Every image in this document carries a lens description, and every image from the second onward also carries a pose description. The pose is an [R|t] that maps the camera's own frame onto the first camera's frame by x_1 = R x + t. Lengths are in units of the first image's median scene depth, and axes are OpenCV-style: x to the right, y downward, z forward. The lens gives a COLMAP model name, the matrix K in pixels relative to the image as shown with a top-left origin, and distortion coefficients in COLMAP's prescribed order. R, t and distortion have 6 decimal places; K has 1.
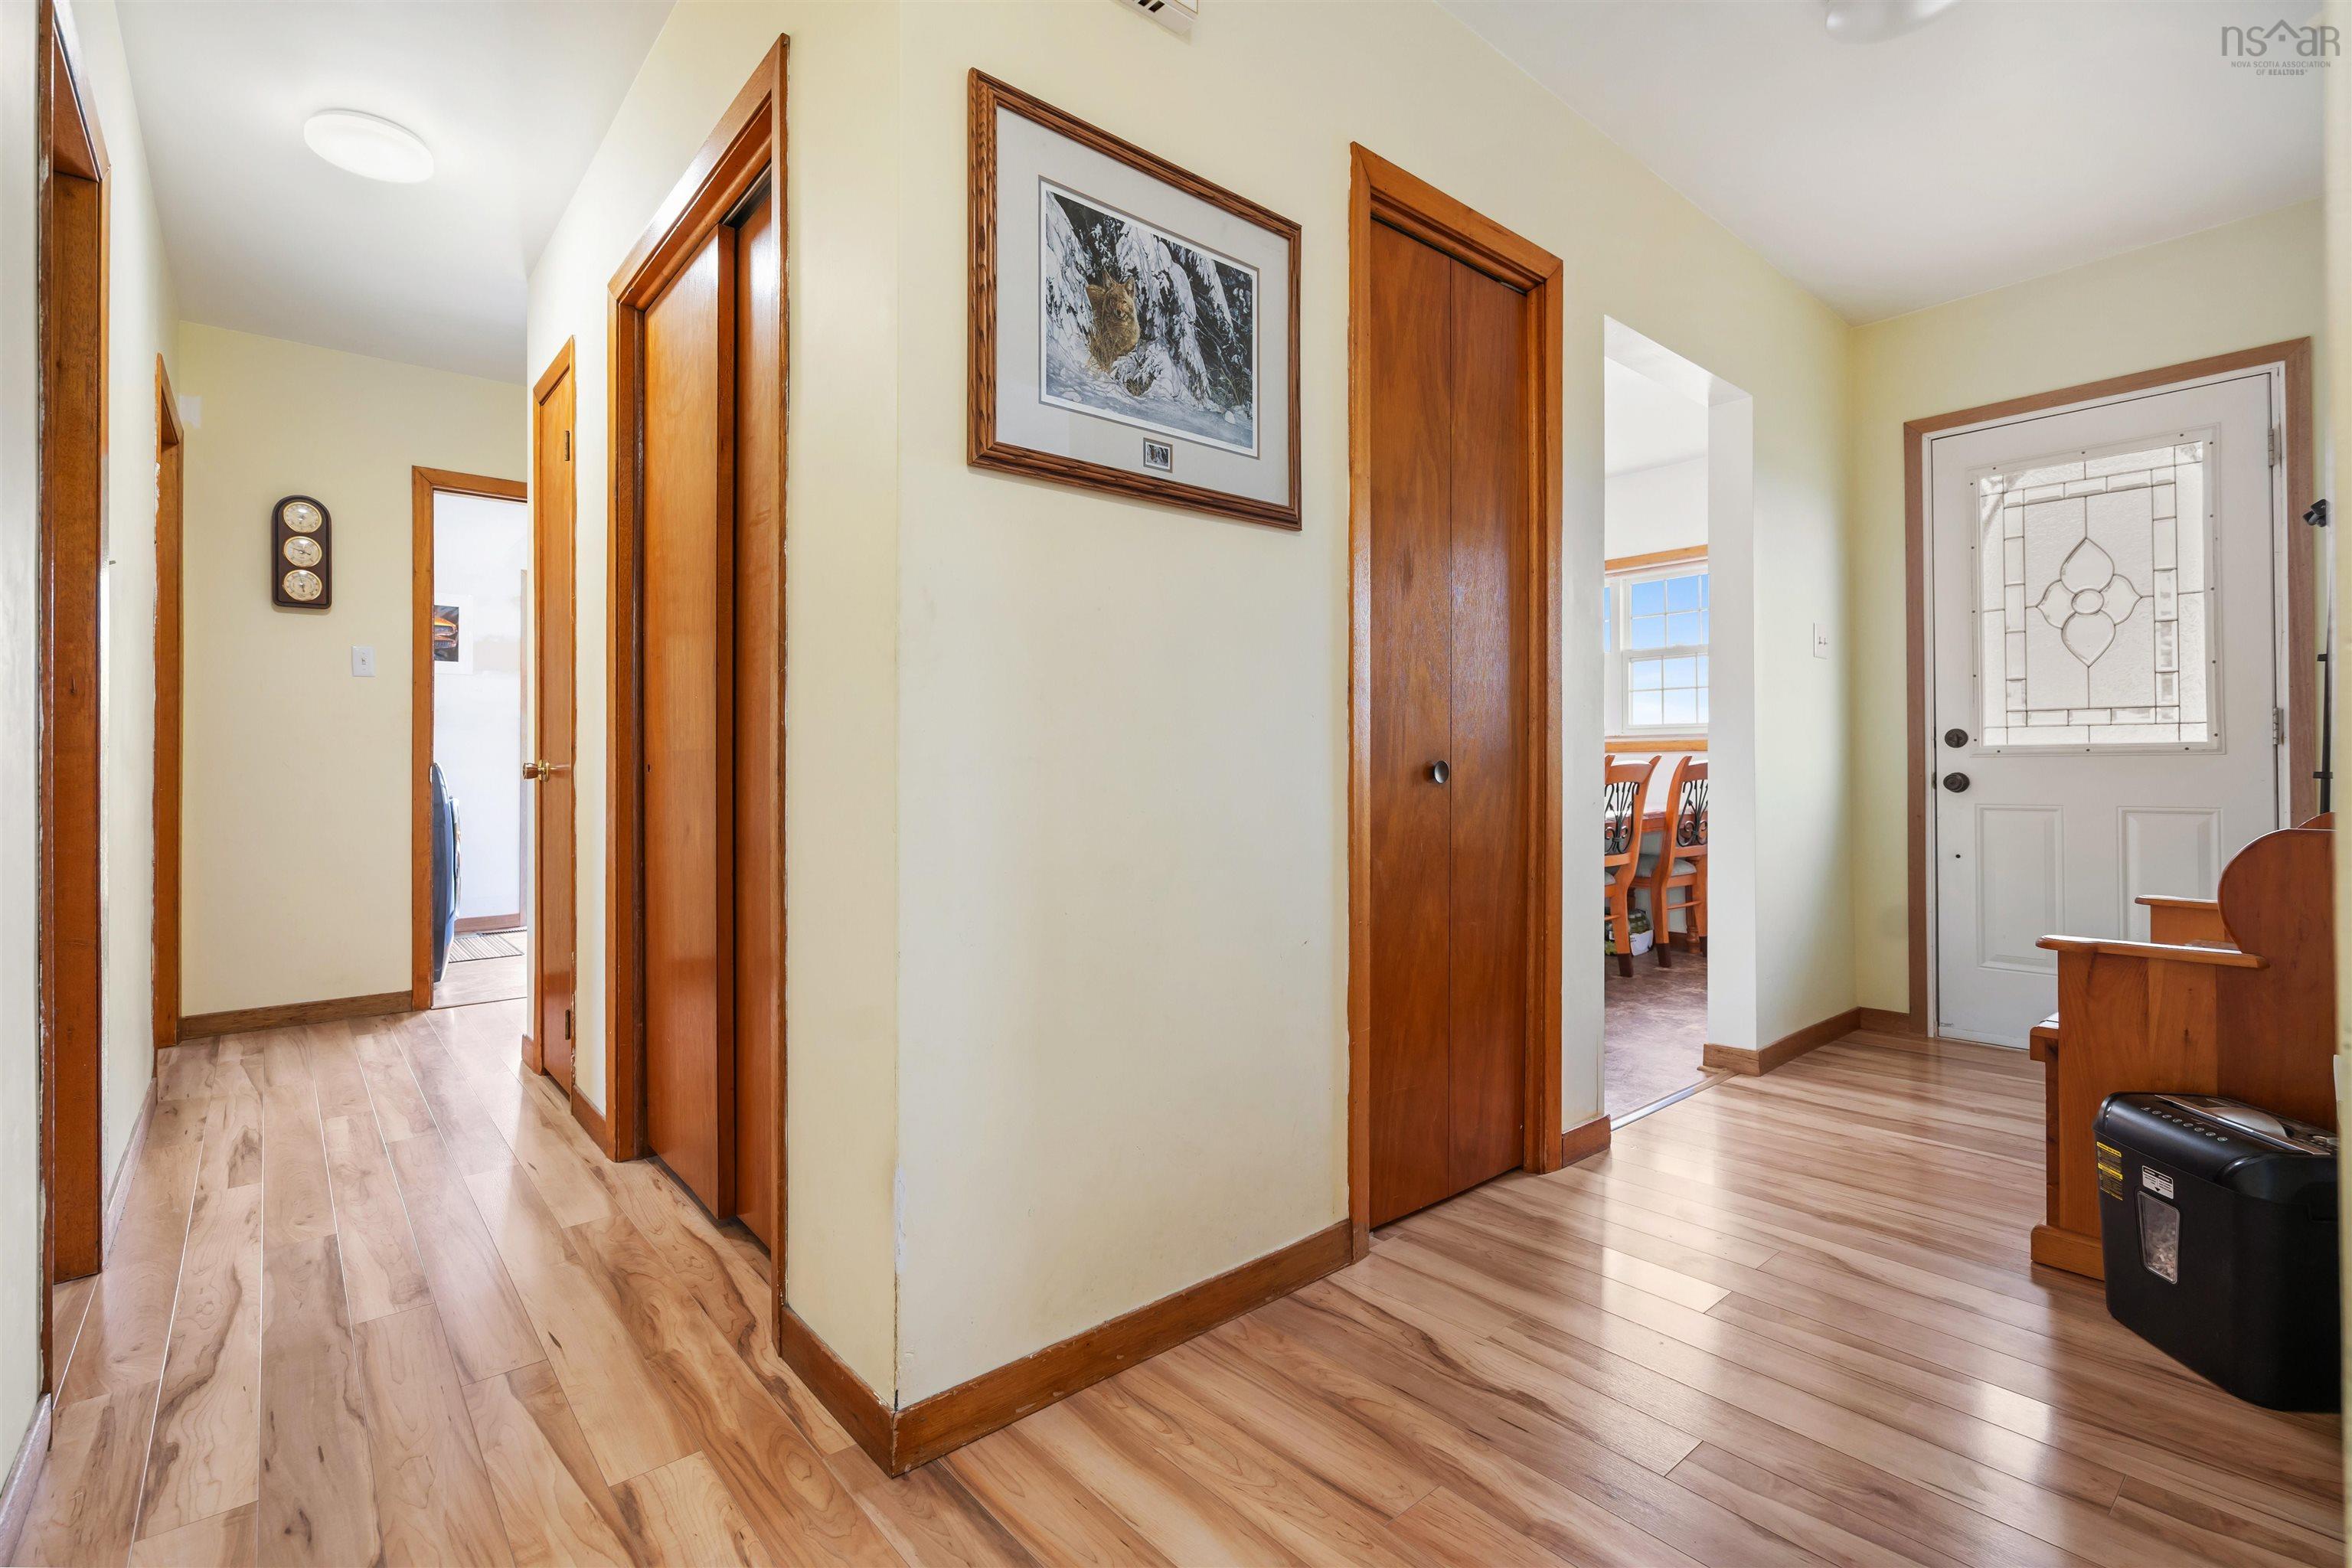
lens RADIAL K [[1070.3, 0, 1166.5], [0, 1070.3, 769.0], [0, 0, 1]] dist [-0.003379, -0.000153]
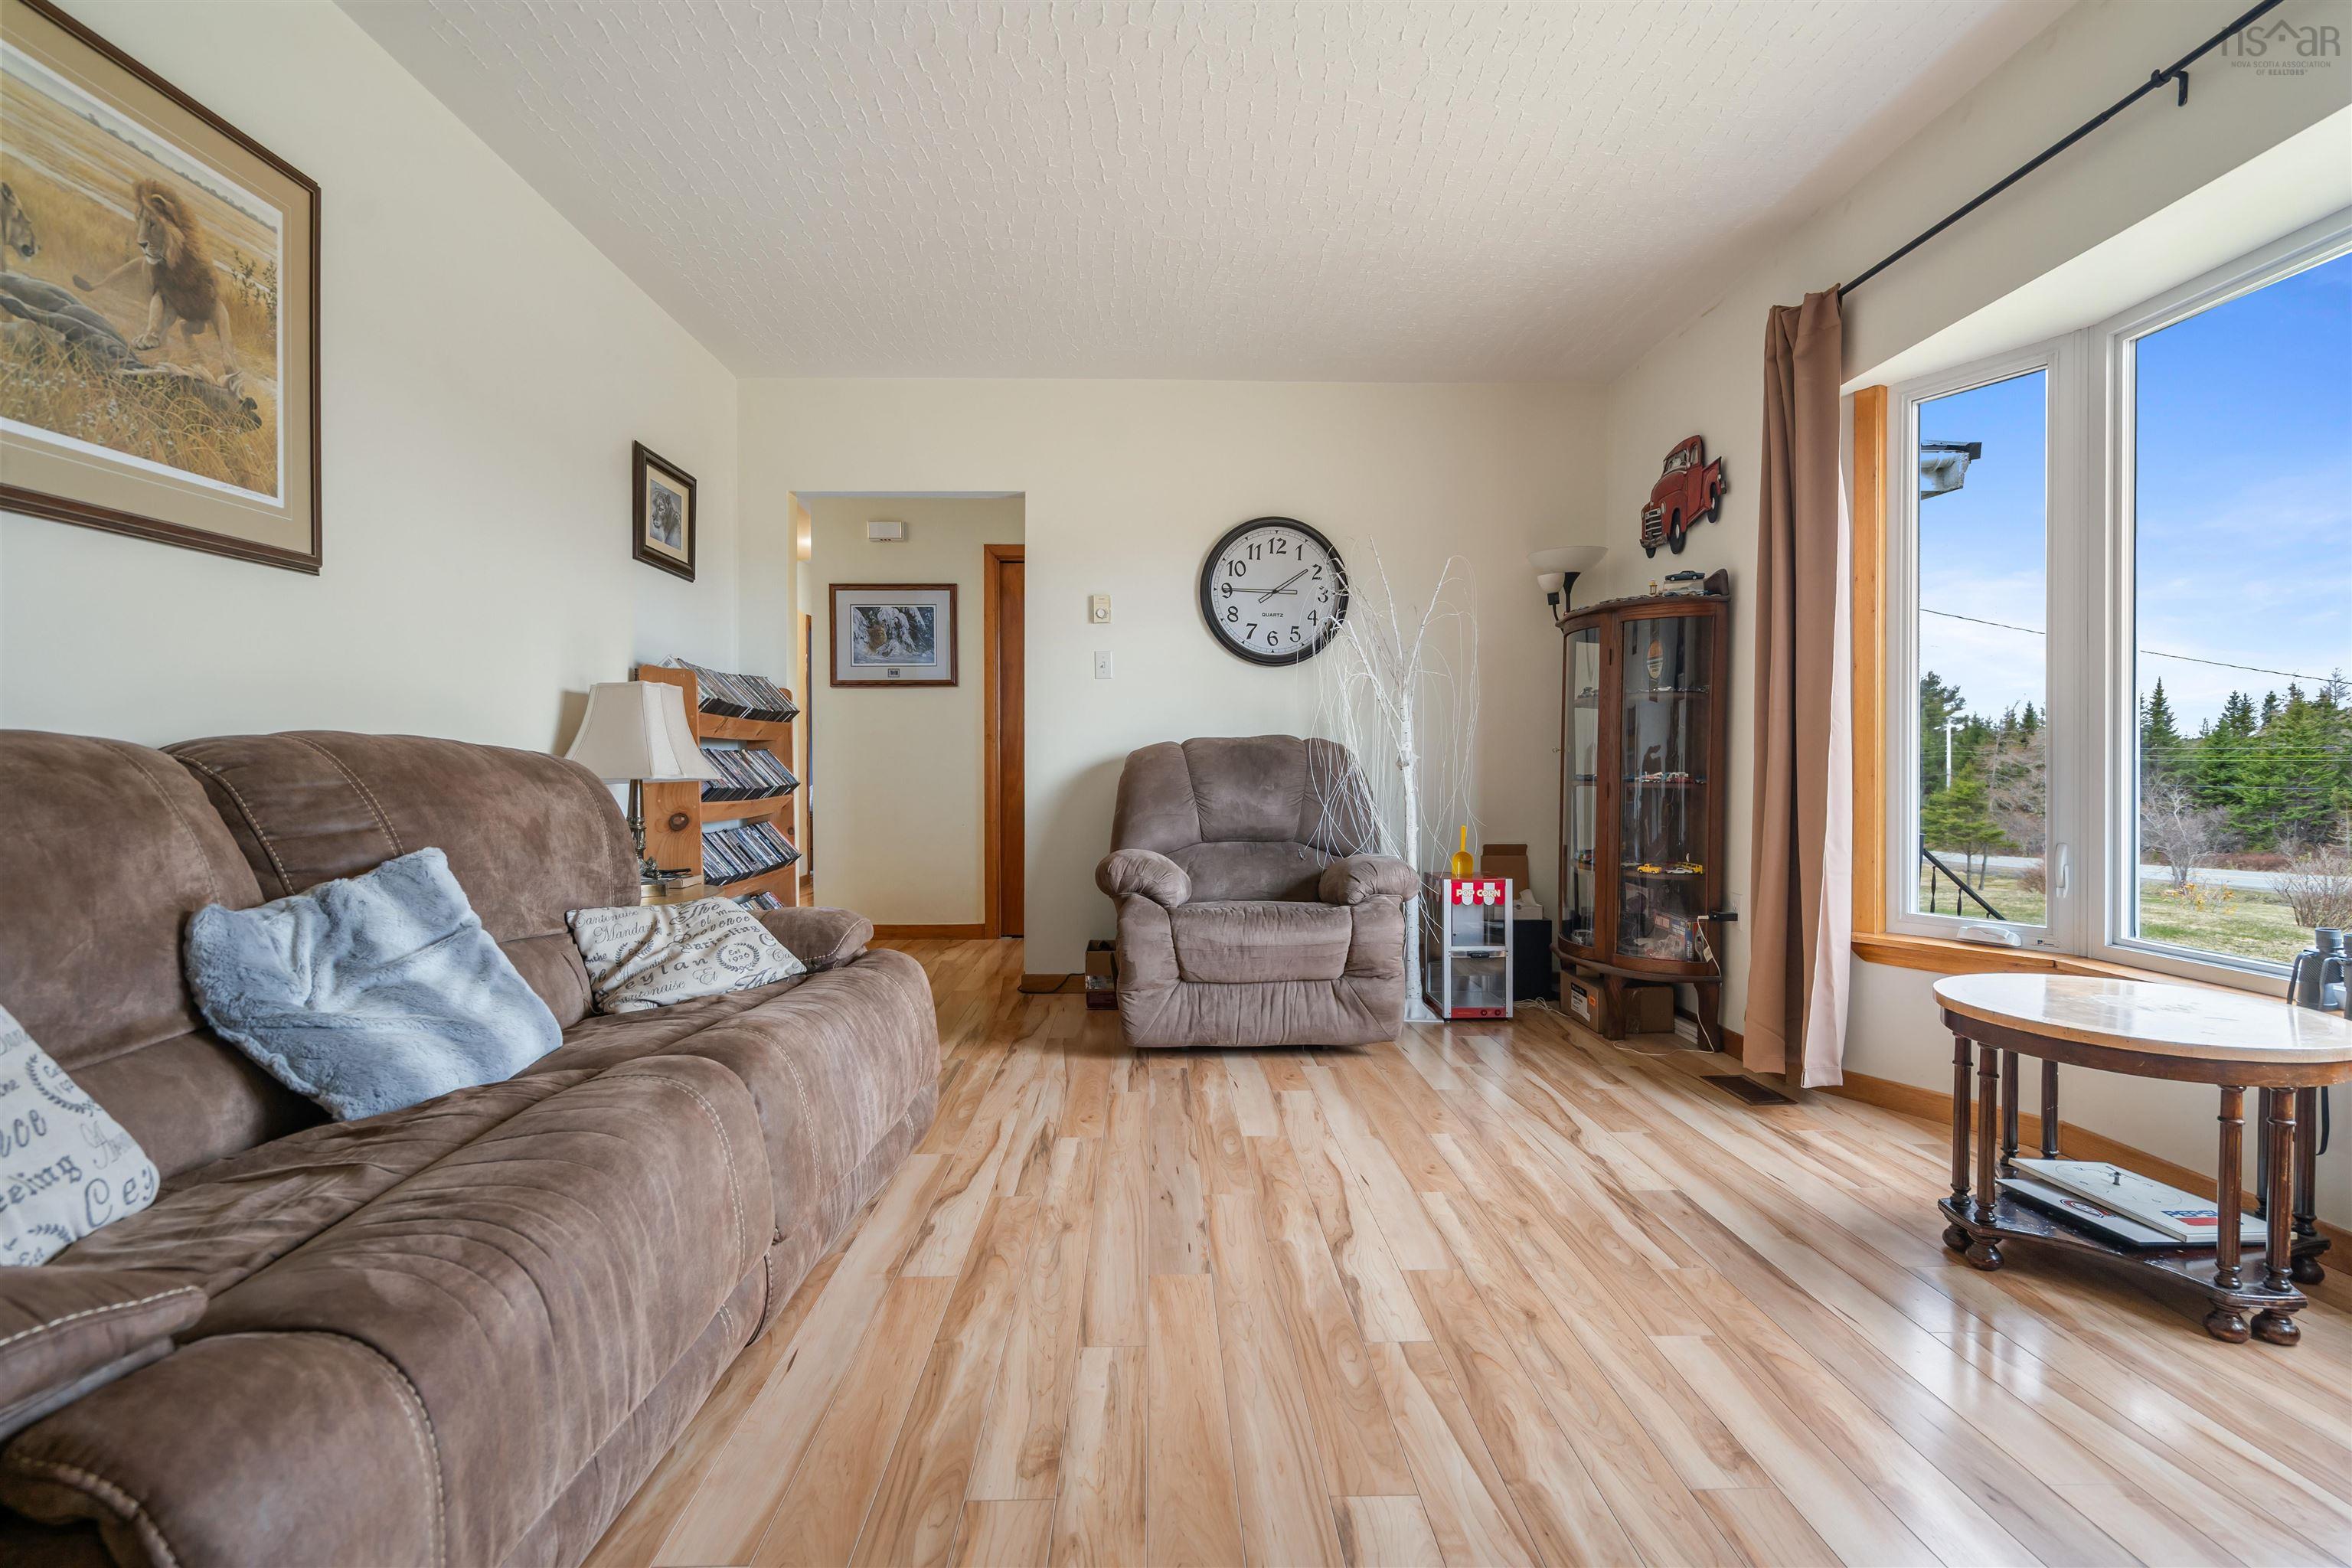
lens RADIAL K [[1145.7, 0, 1166.2], [0, 1145.7, 782.7], [0, 0, 1]] dist [-0.004427, 0.003330]
pose [[0.779994, 0.009831, -0.625710, 2.830962], [0.002140, 0.999829, 0.018377, -0.014781], [0.625784, -0.015673, 0.779839, -1.232035]]
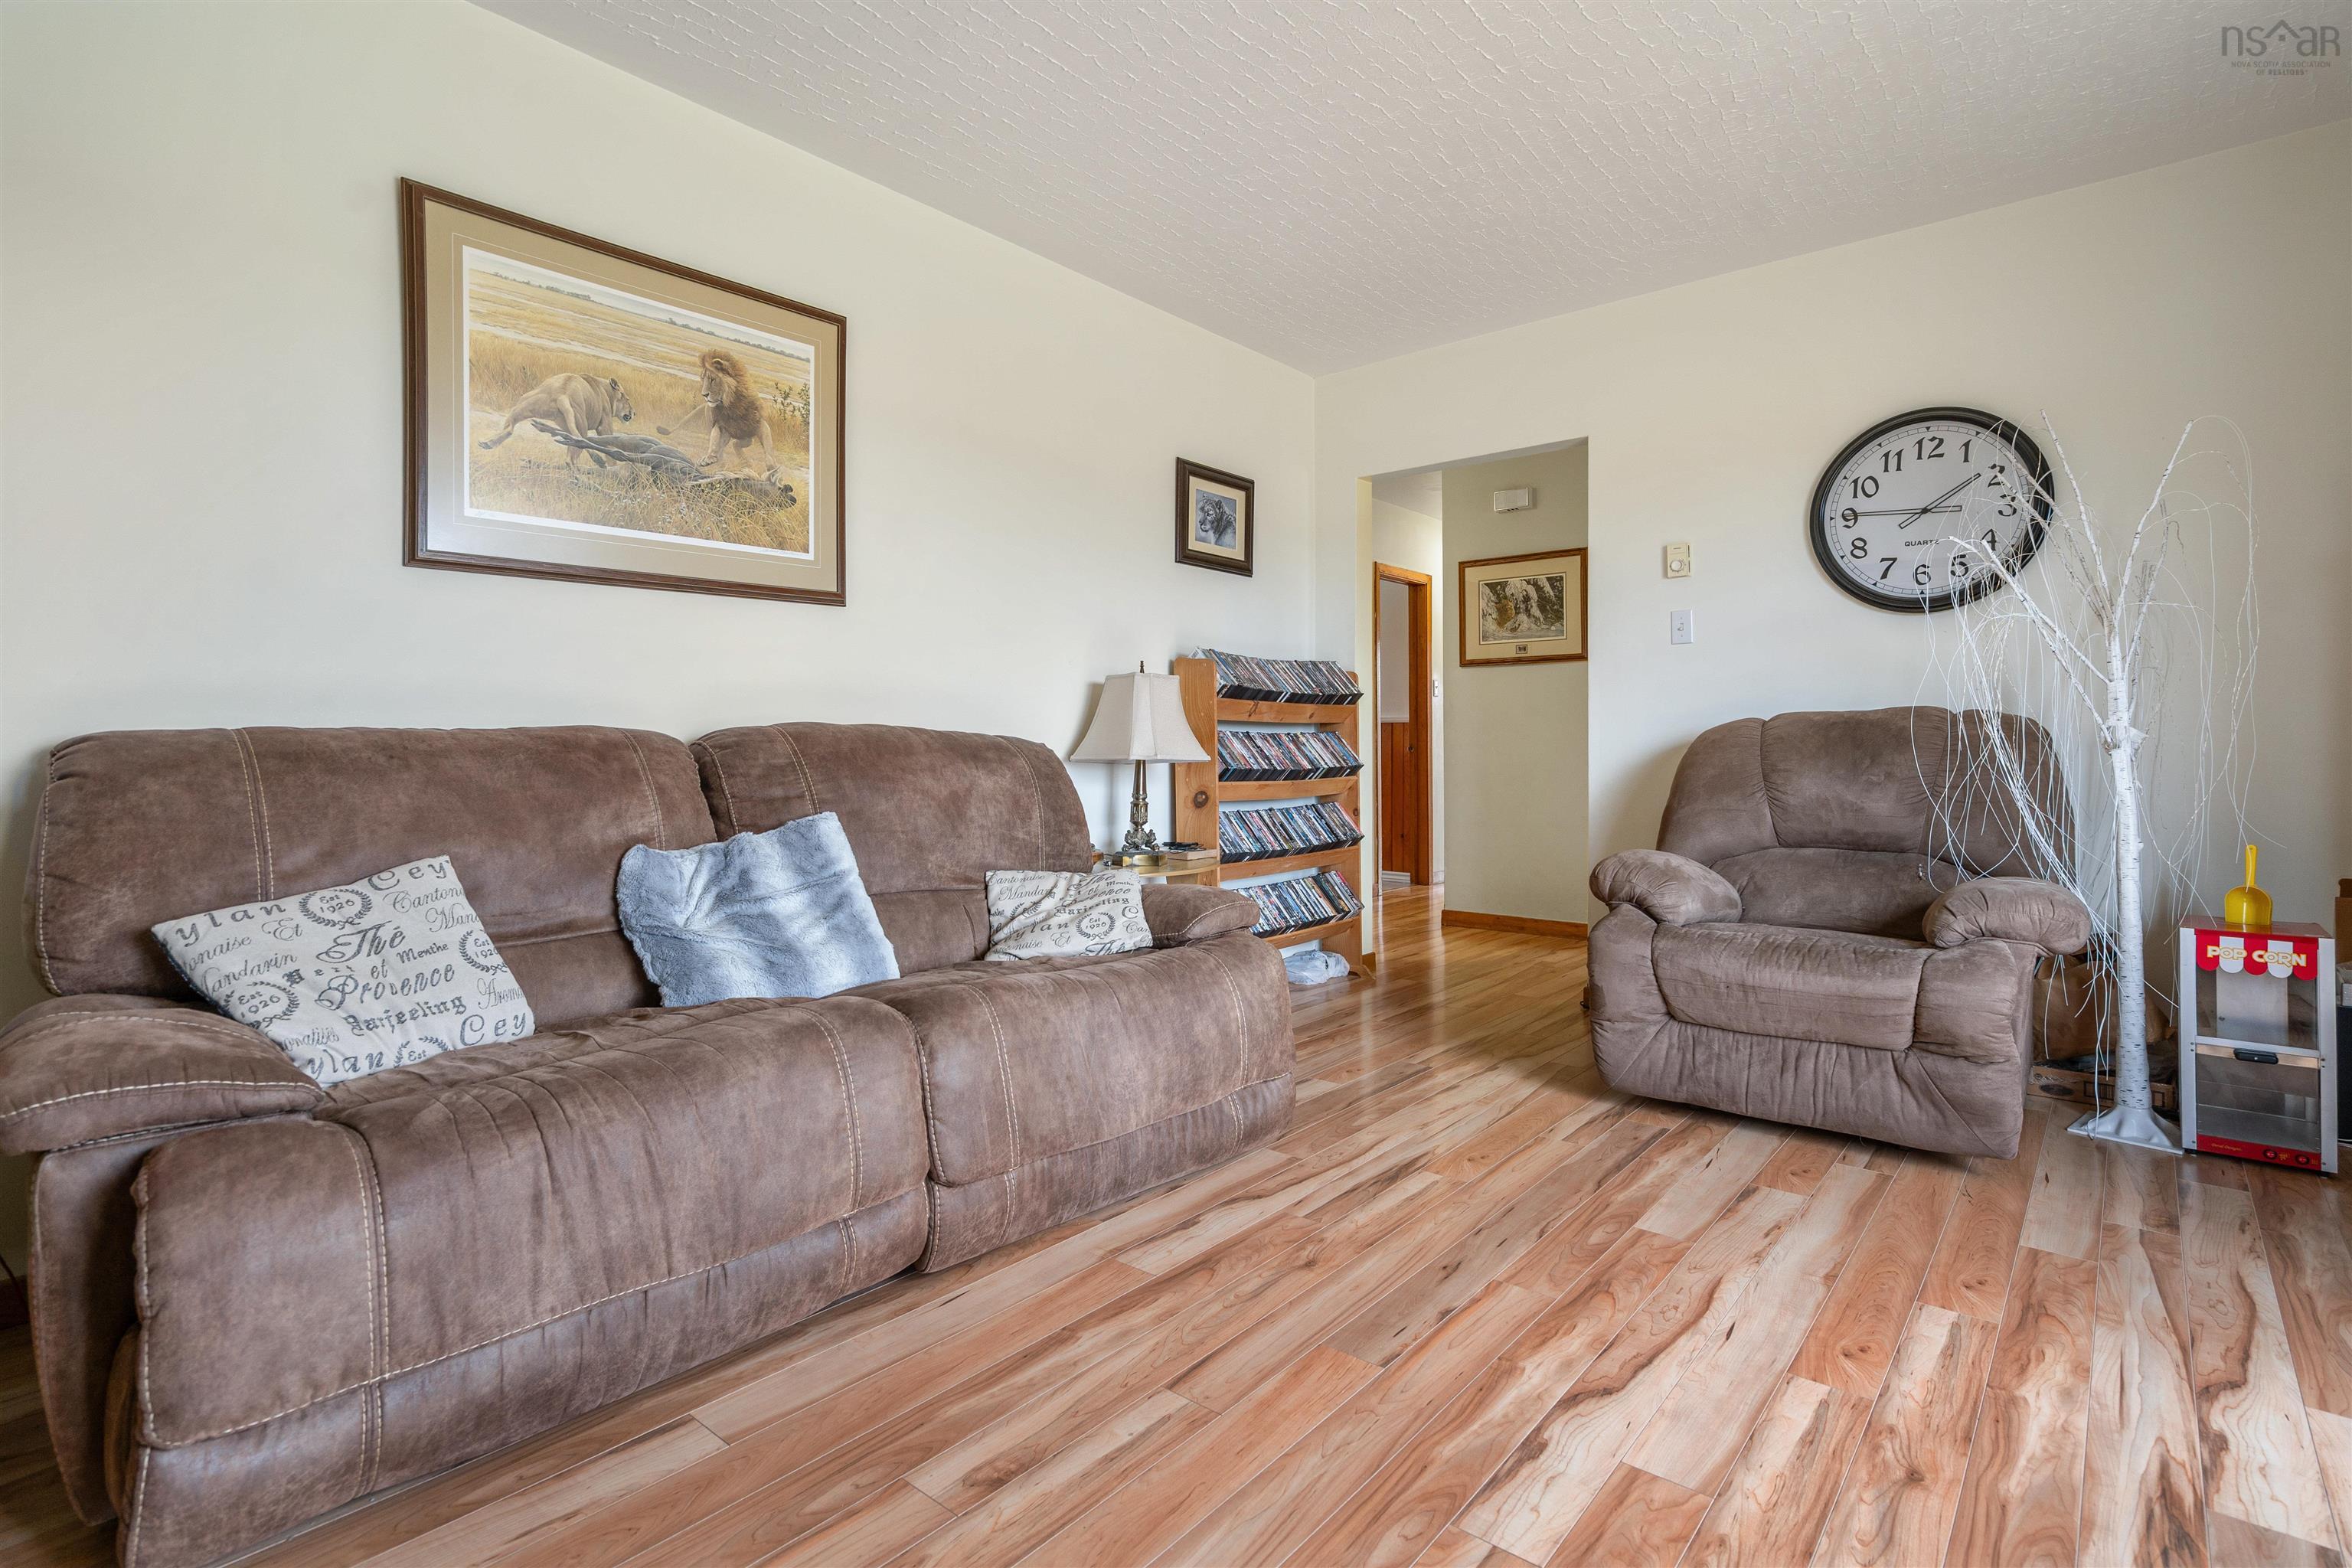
lens RADIAL K [[1145.7, 0, 1144.9], [0, 1145.7, 740.1], [0, 0, 1]] dist [-0.004427, 0.003330]
pose [[0.156330, -0.004911, -0.987693, 3.073536], [0.003789, 0.999983, -0.004373, -0.015135], [0.987698, -0.003059, 0.156346, -0.607393]]
